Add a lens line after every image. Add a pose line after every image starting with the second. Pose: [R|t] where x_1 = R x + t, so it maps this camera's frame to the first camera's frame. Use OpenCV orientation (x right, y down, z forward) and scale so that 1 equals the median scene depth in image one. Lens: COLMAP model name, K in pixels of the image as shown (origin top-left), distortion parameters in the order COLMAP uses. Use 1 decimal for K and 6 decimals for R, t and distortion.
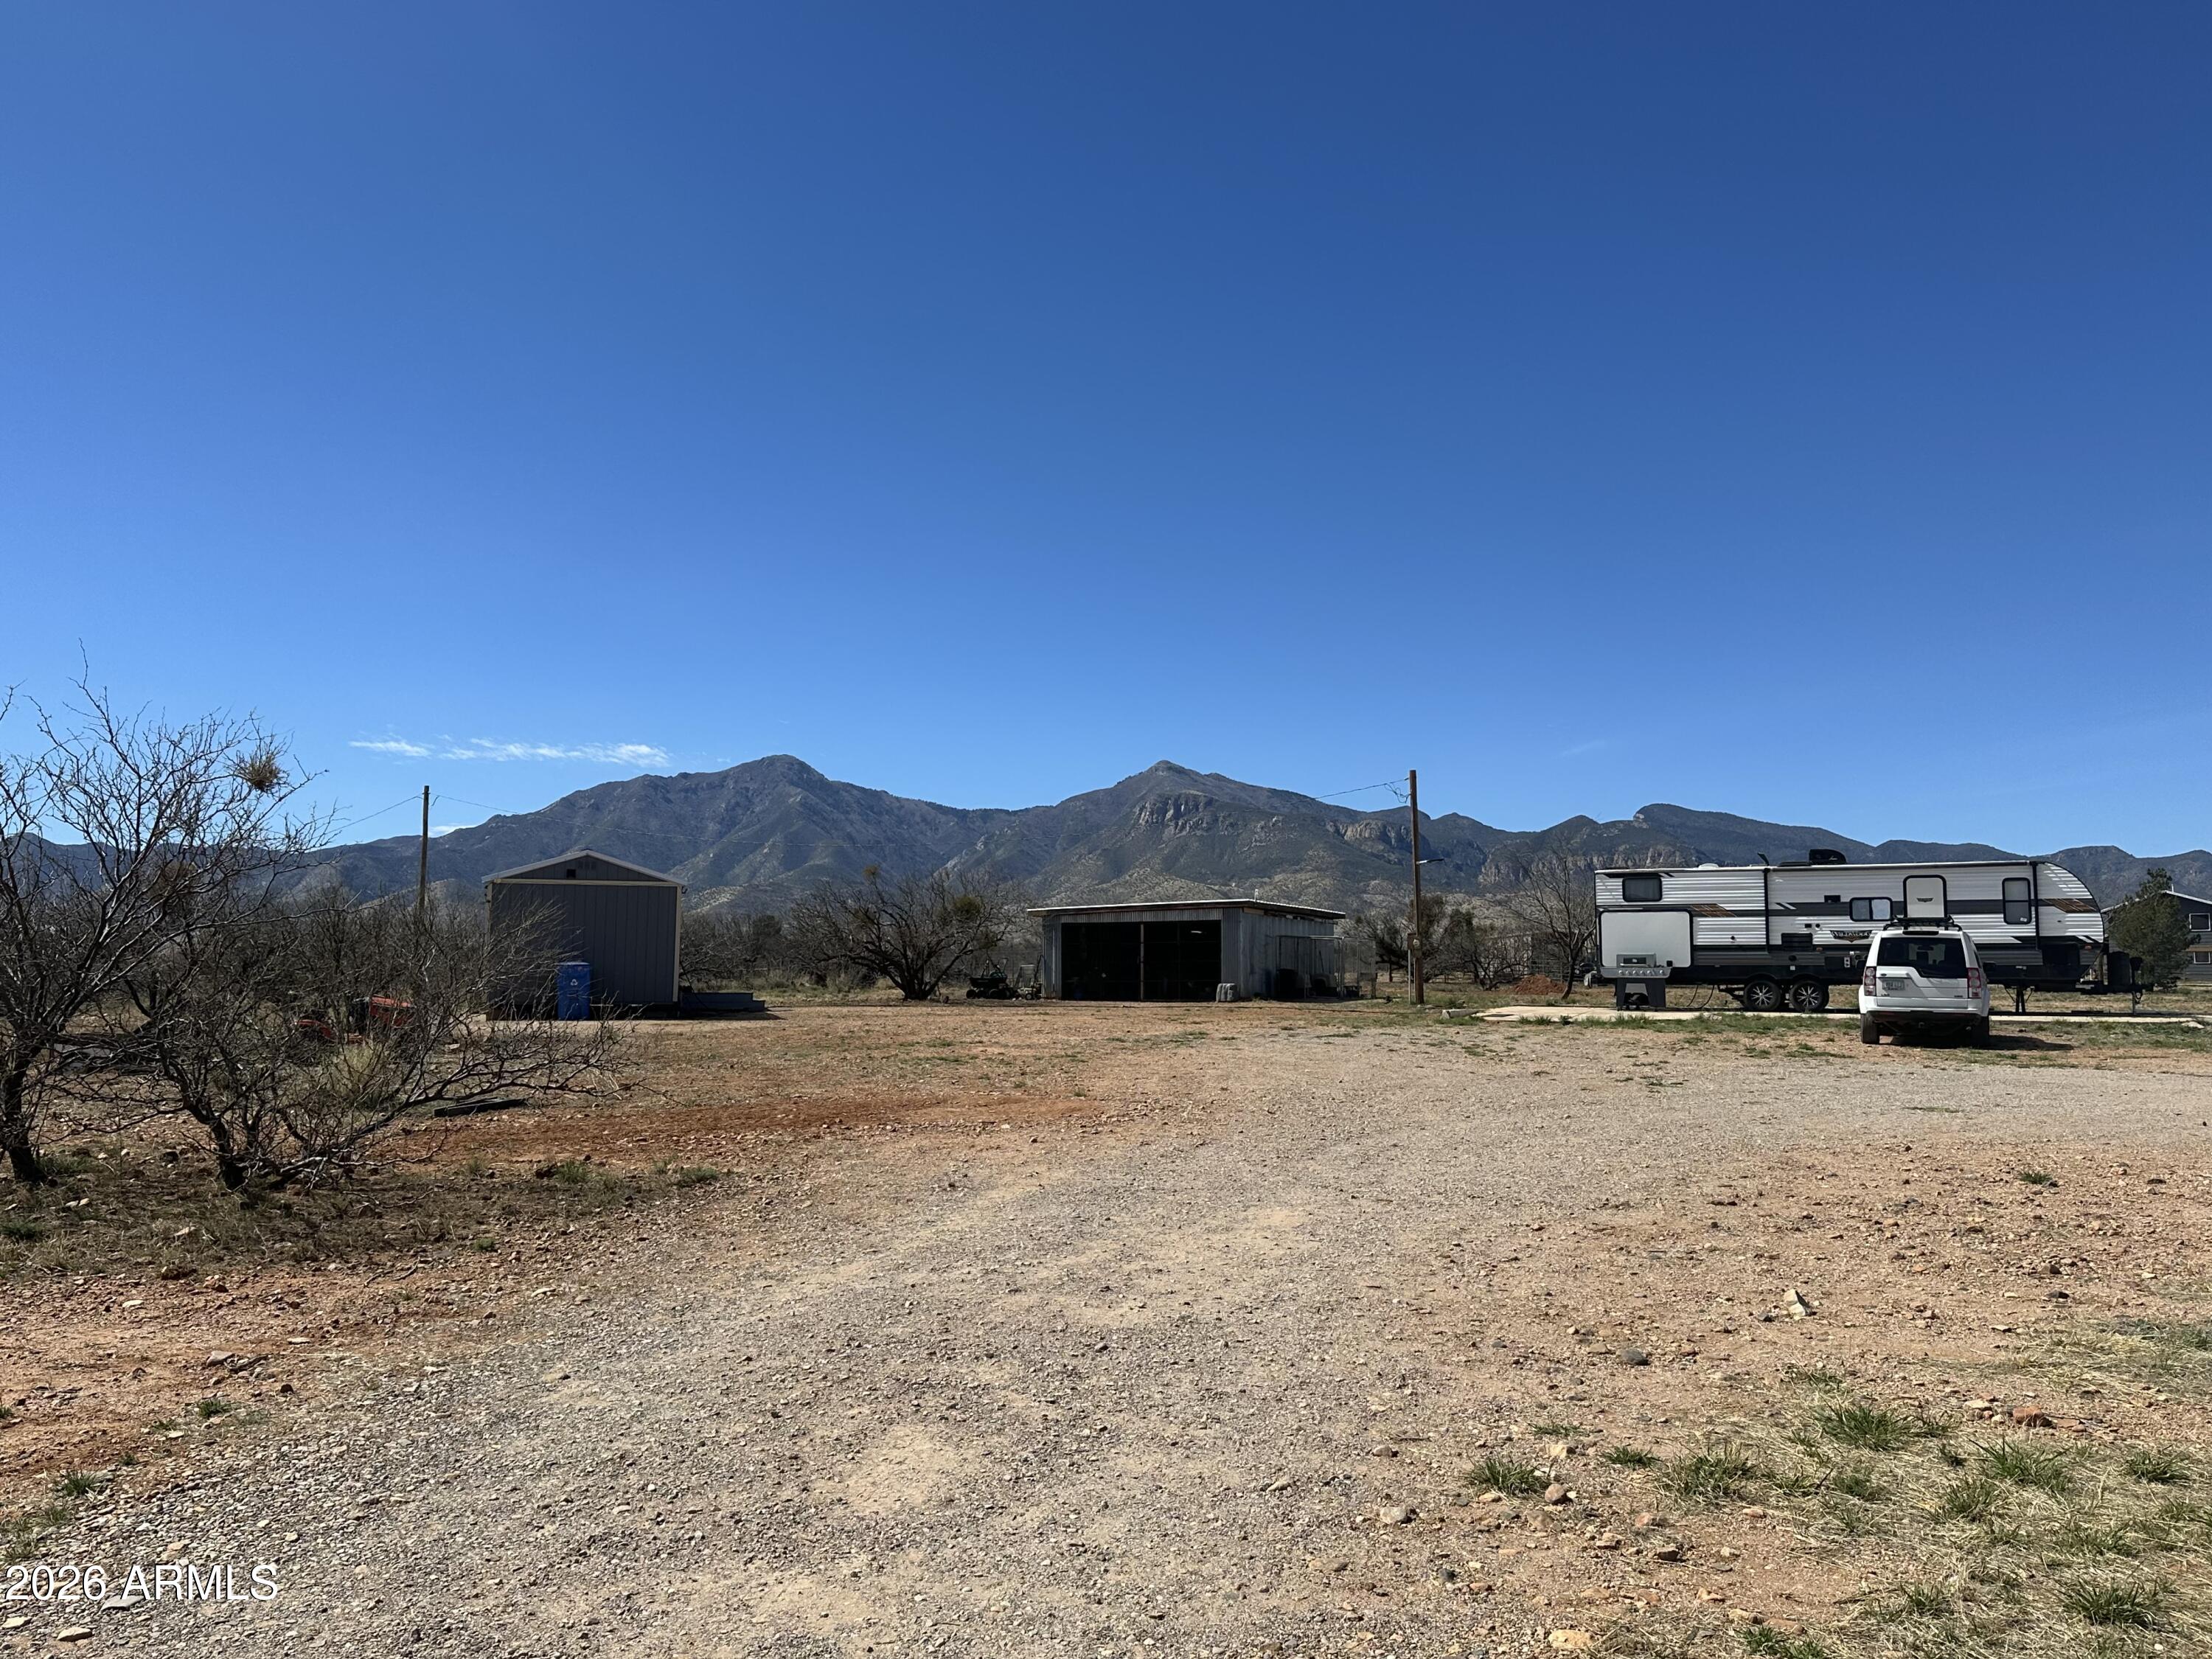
lens RADIAL K [[1718.7, 0, 1106.0], [0, 1718.7, 829.5], [0, 0, 1]] dist [0.001722, 0.000076]
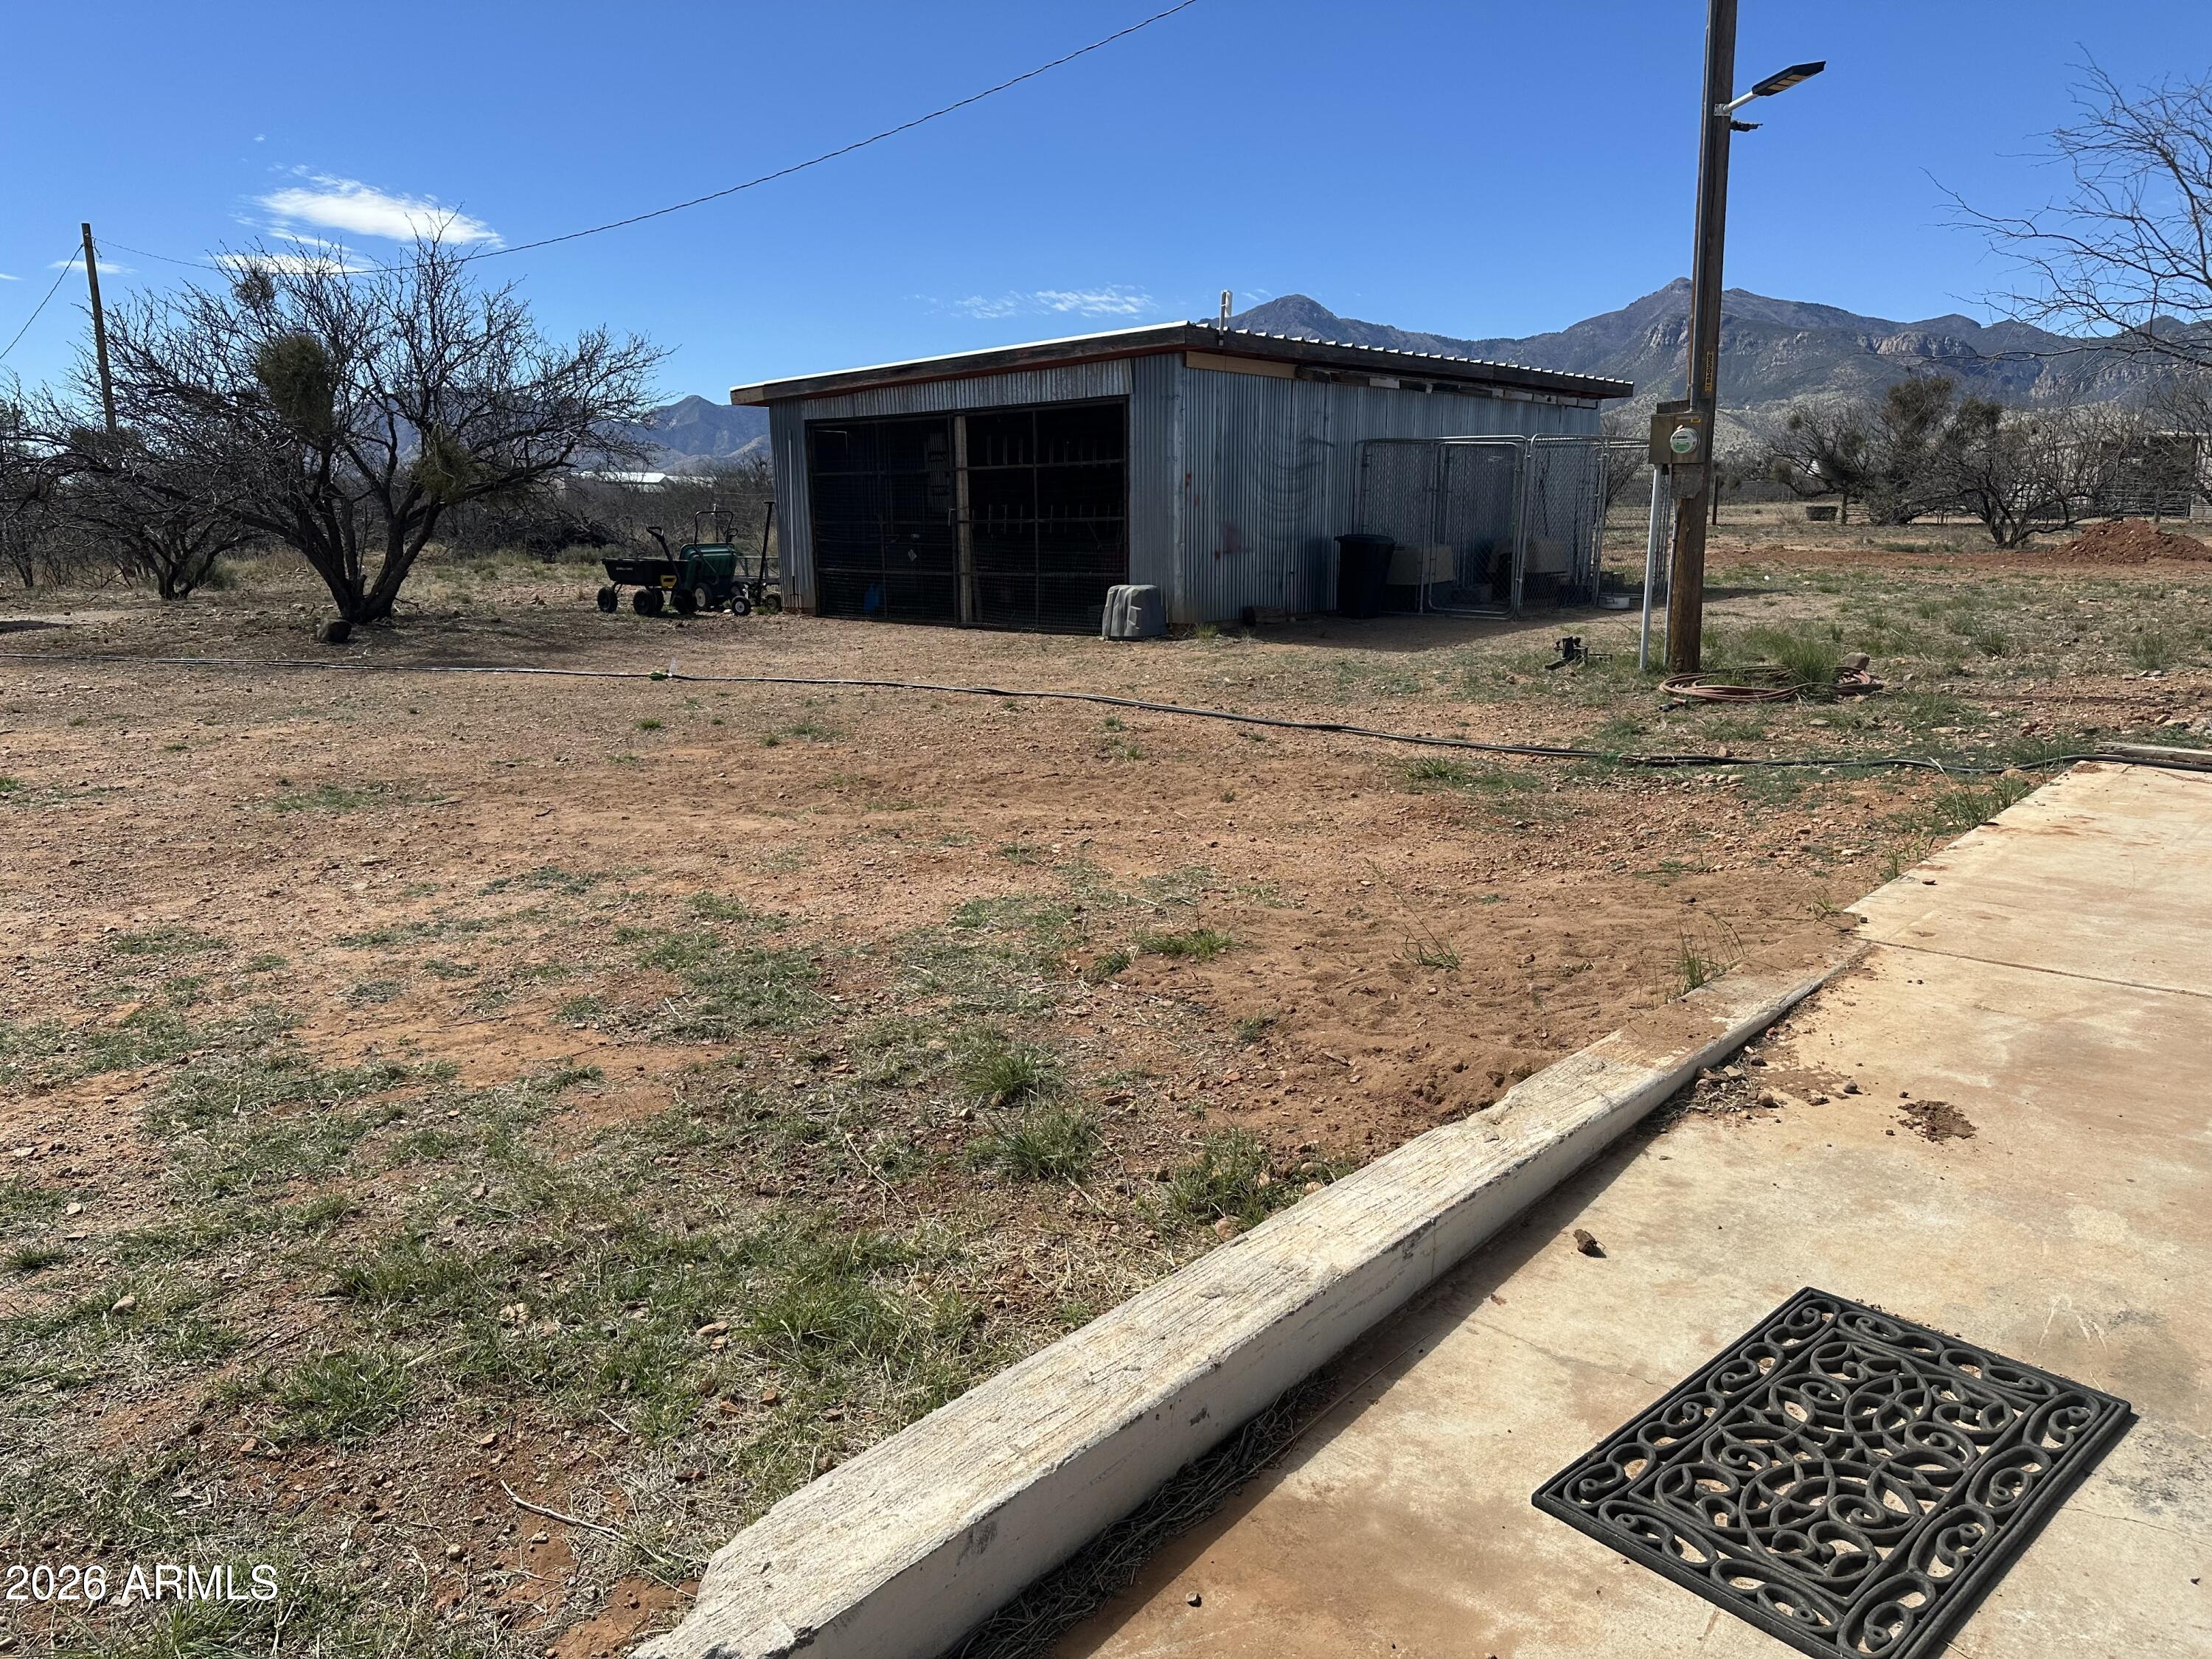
lens RADIAL K [[1564.4, 0, 1106.0], [0, 1564.4, 829.5], [0, 0, 1]] dist [0.007572, -0.000274]
pose [[0.953818, 0.045439, -0.296928, 0.154922], [0.040624, 0.959899, 0.277388, 0.048260], [0.297625, -0.276640, 0.913723, 0.678504]]
